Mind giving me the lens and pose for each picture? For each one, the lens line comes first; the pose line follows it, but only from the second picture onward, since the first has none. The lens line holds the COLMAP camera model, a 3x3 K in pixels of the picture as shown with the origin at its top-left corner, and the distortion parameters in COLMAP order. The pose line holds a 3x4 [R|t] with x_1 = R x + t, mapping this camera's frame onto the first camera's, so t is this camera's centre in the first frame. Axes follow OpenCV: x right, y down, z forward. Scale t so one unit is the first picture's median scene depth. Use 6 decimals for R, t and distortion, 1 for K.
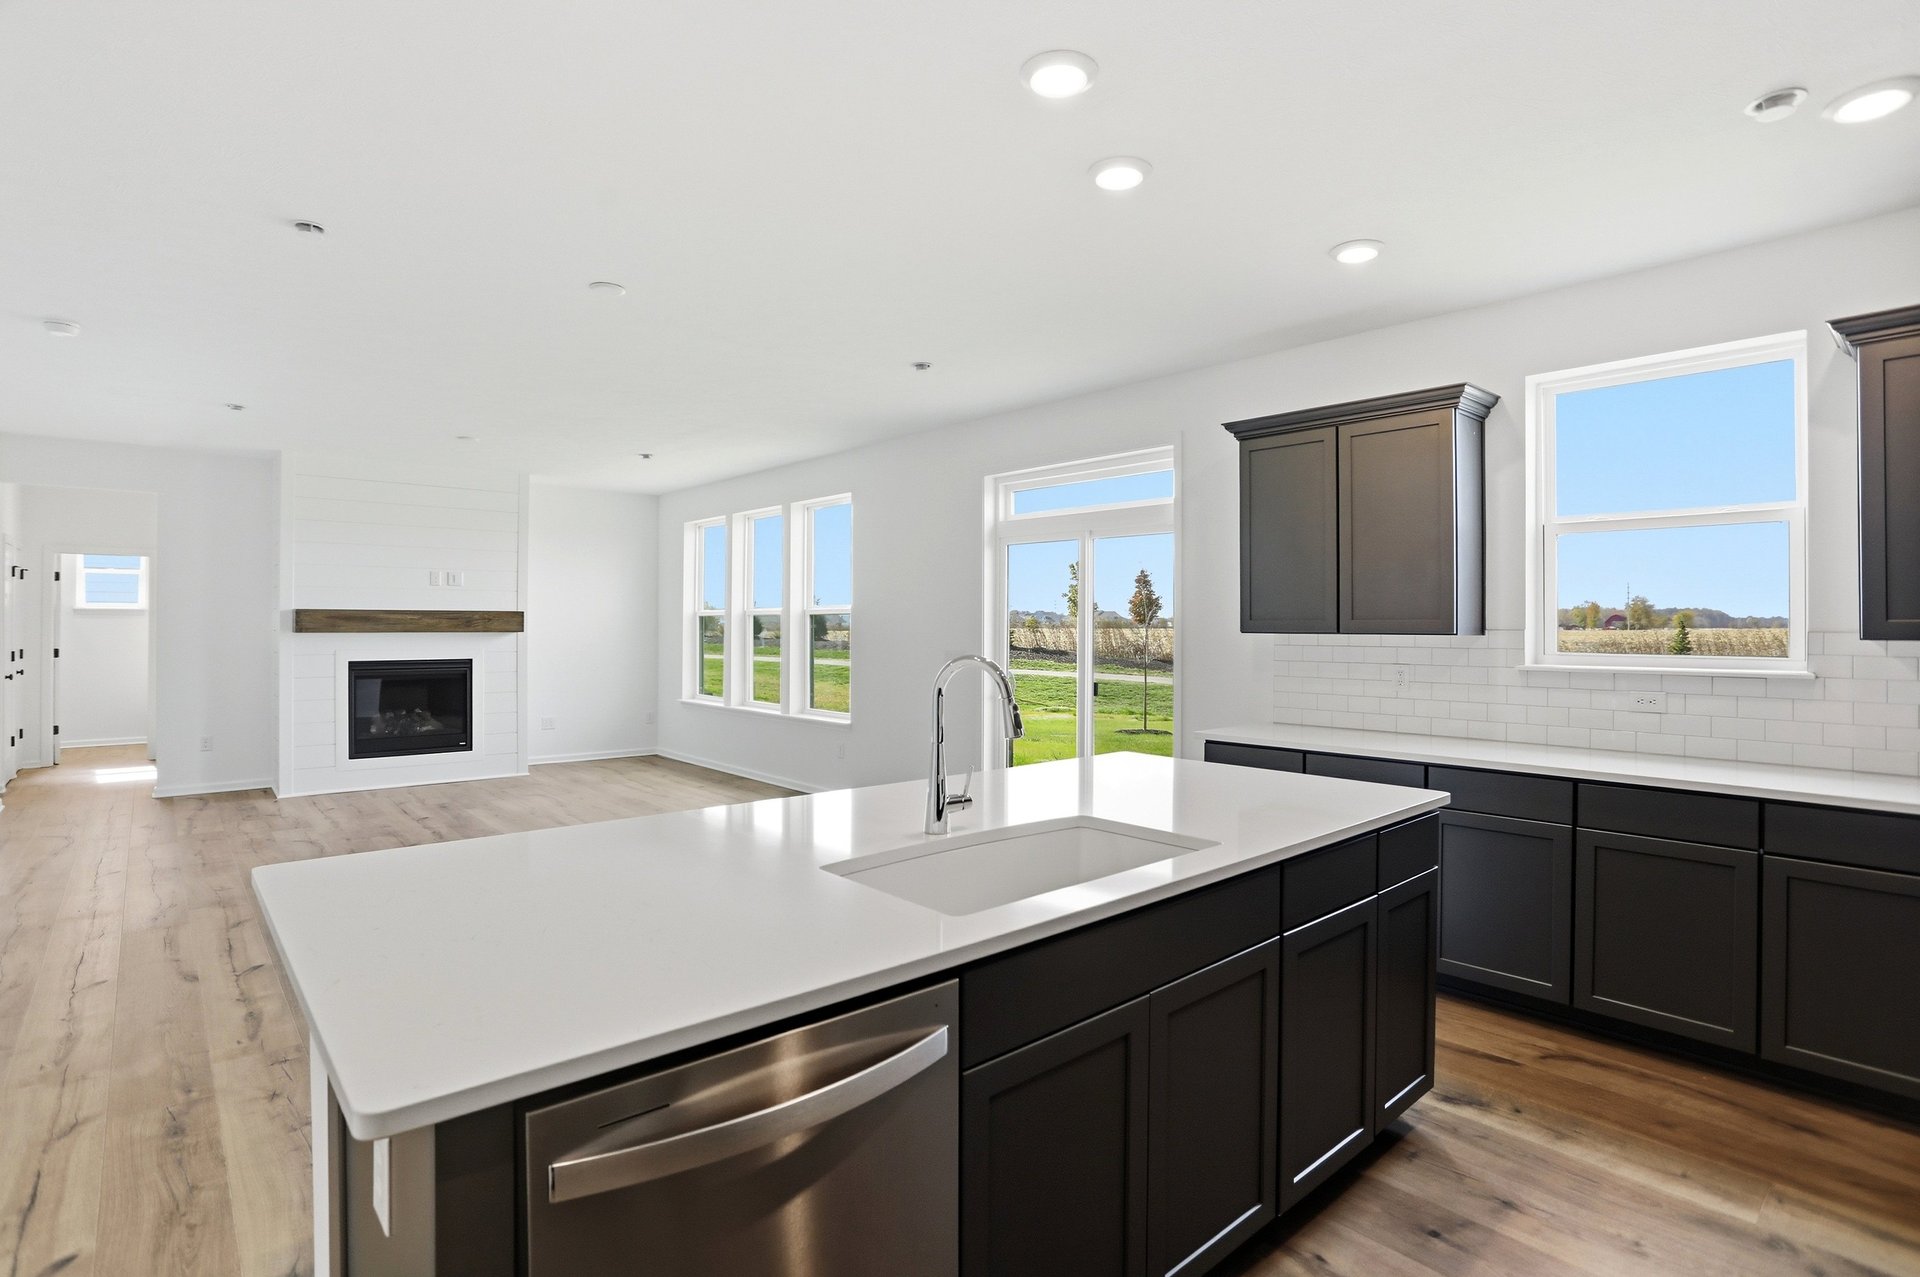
lens RADIAL K [[944.4, 0, 964.8], [0, 944.4, 619.0], [0, 0, 1]] dist [-0.053813, 0.021371]
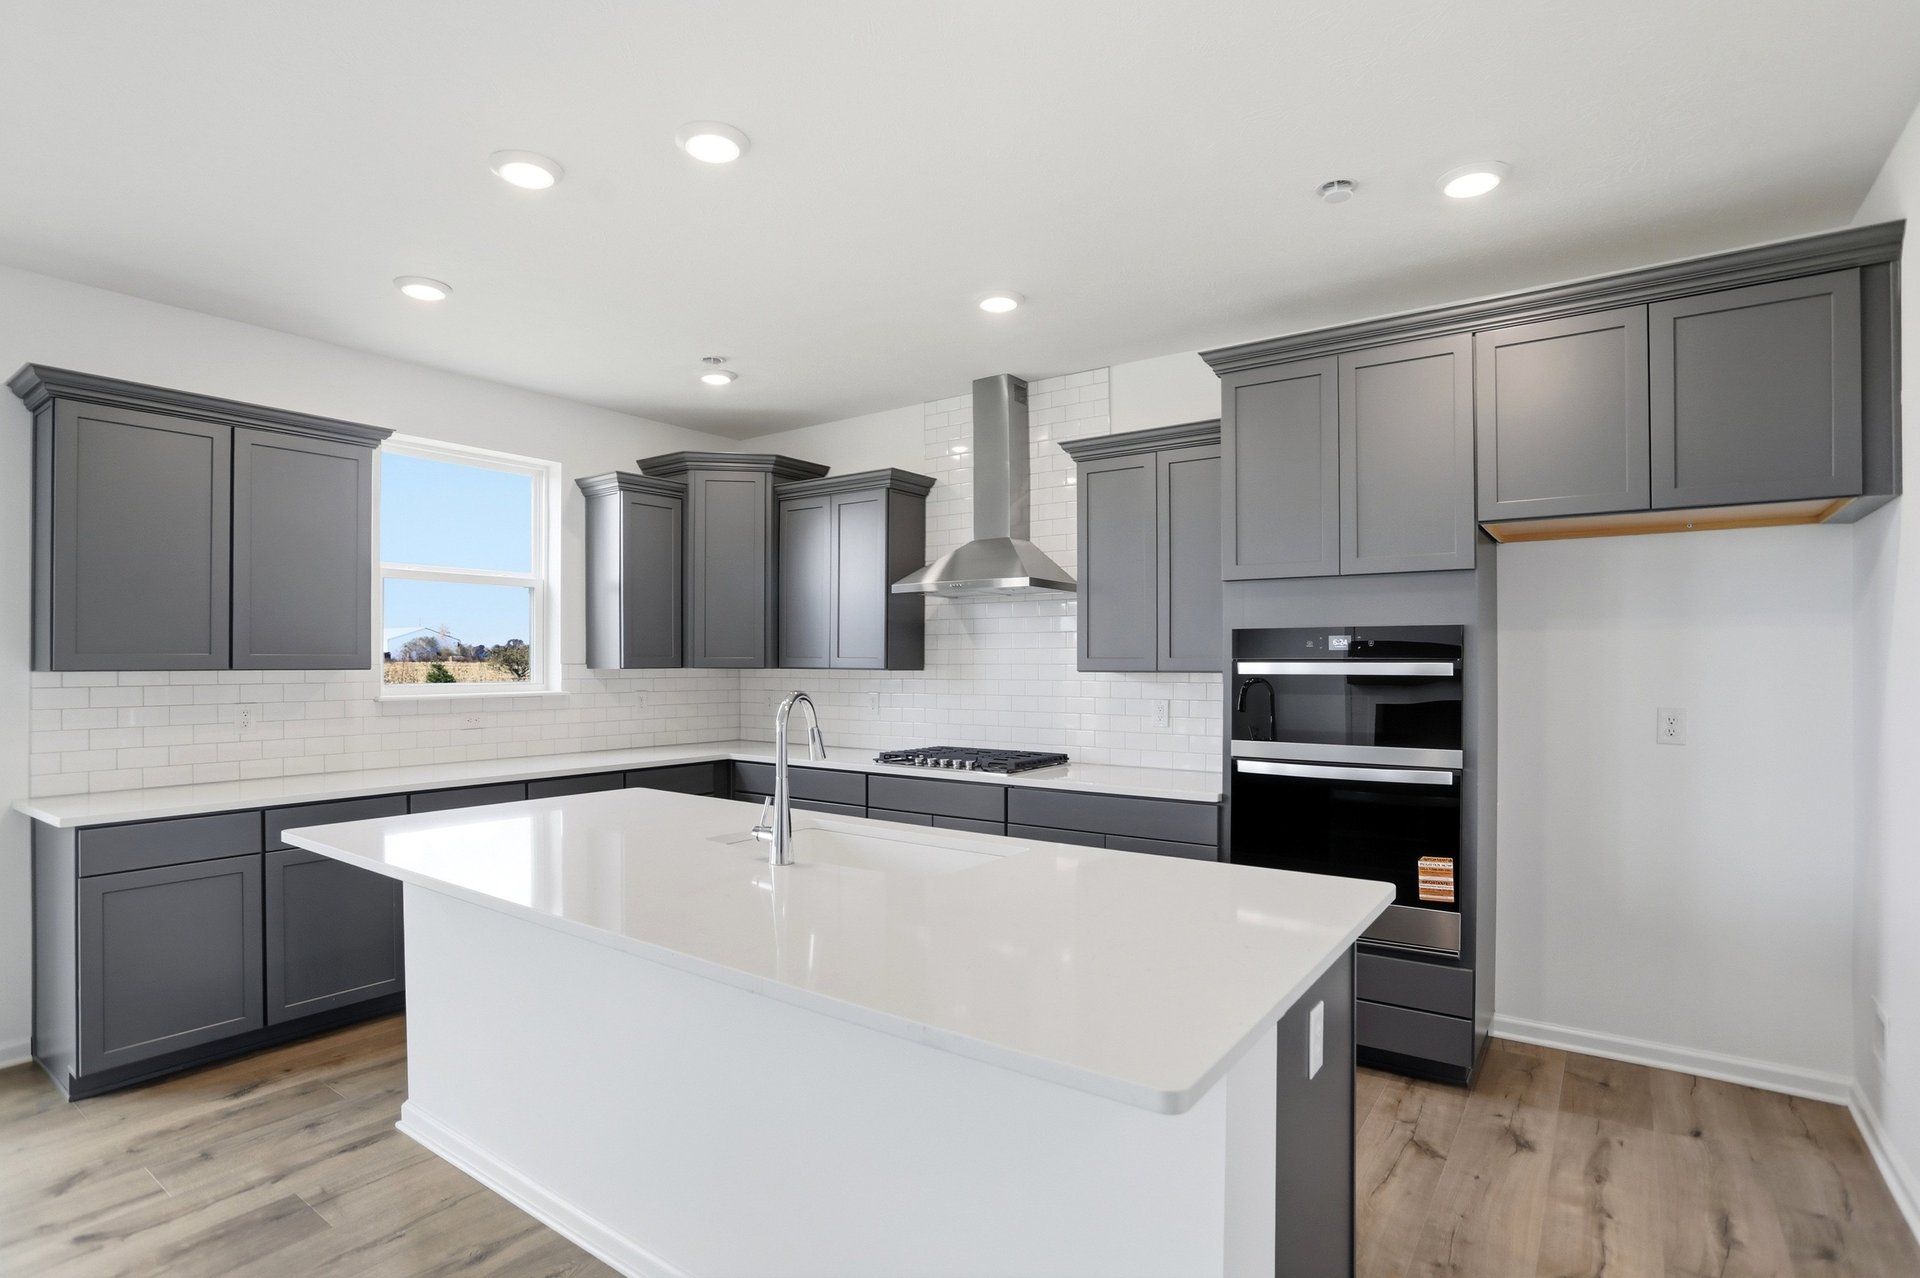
lens RADIAL K [[932.6, 0, 961.3], [0, 932.6, 629.8], [0, 0, 1]] dist [-0.079774, 0.031746]
pose [[-0.213799, 0.028082, 0.976474, -0.811119], [-0.006124, 0.999529, -0.030086, -0.000852], [-0.976859, -0.012412, -0.213526, 0.793546]]
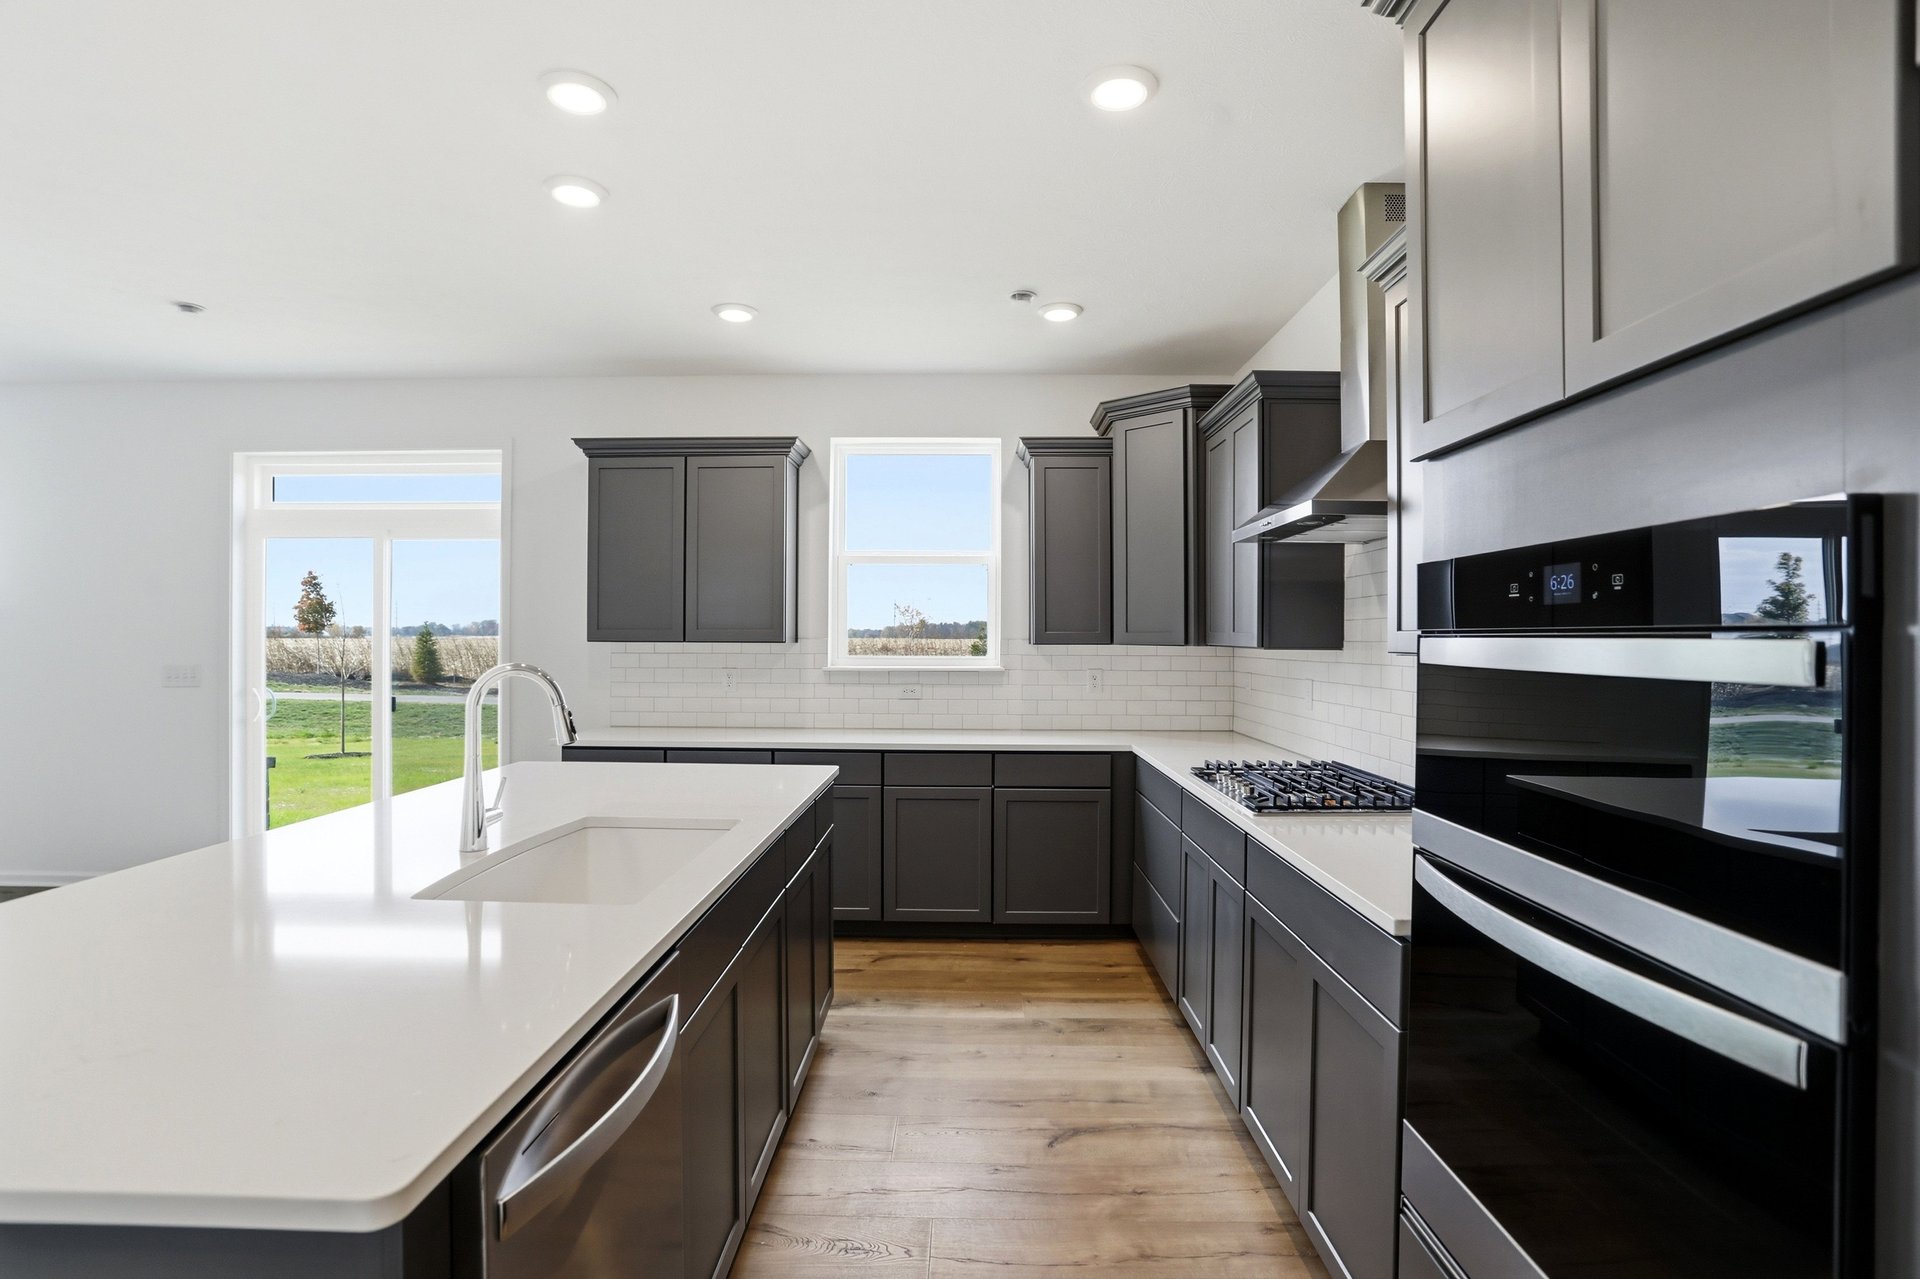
lens RADIAL K [[932.6, 0, 961.3], [0, 932.6, 630.3], [0, 0, 1]] dist [-0.079774, 0.031746]
pose [[0.679020, 0.004651, 0.734105, -0.286347], [-0.005771, 0.999983, -0.000997, 0.001068], [-0.734097, -0.003560, 0.679035, 0.009479]]
